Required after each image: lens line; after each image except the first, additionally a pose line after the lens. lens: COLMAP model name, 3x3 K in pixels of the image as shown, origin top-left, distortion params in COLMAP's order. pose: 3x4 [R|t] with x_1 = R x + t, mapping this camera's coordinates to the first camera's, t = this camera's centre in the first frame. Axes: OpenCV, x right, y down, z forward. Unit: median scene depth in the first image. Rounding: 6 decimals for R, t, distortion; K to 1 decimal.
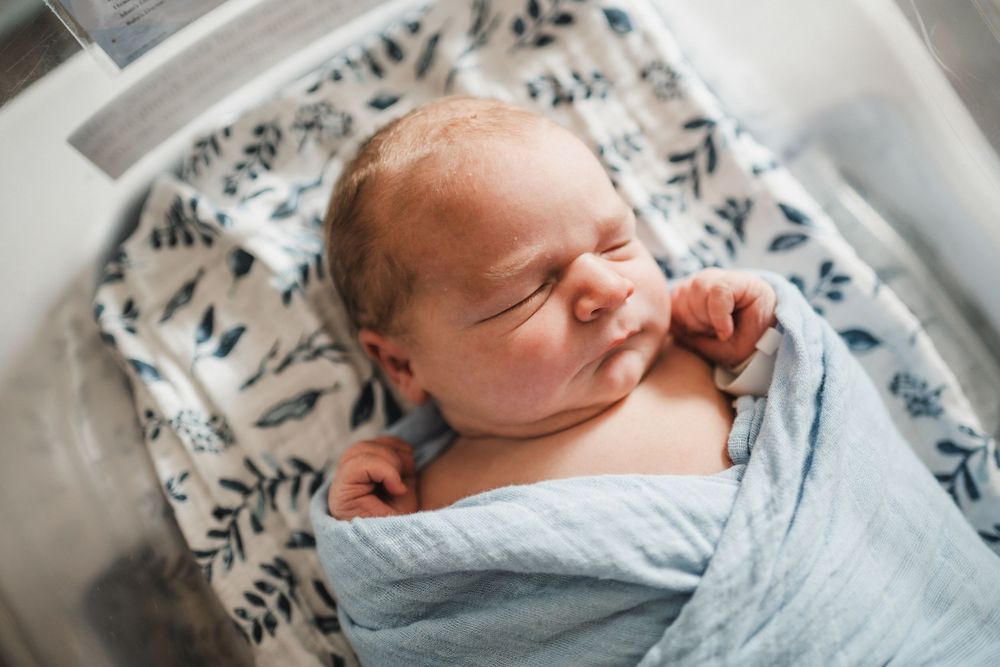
lens RADIAL K [[1007.1, 0, 500.0], [0, 1007.1, 333.5], [0, 0, 1]] dist [0.012280, 0.002585]
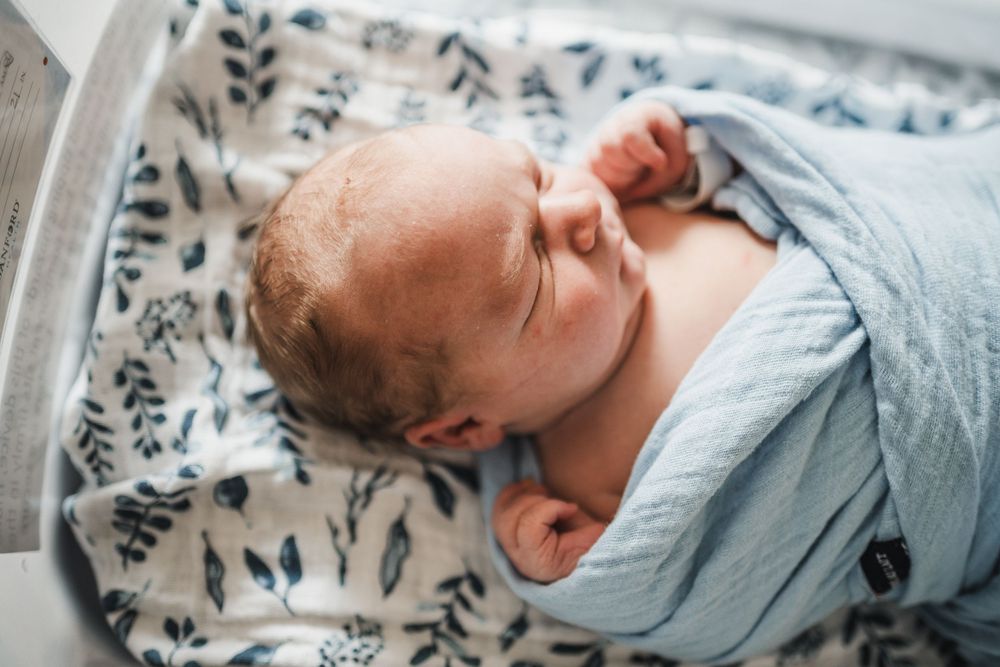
lens RADIAL K [[1006.3, 0, 500.0], [0, 1006.3, 333.5], [0, 0, 1]] dist [-0.011417, 0.001718]
pose [[0.635533, -0.723987, 0.268217, -0.246640], [0.709076, 0.684769, 0.168233, -0.149523], [-0.305465, 0.083269, 0.948555, 0.084964]]
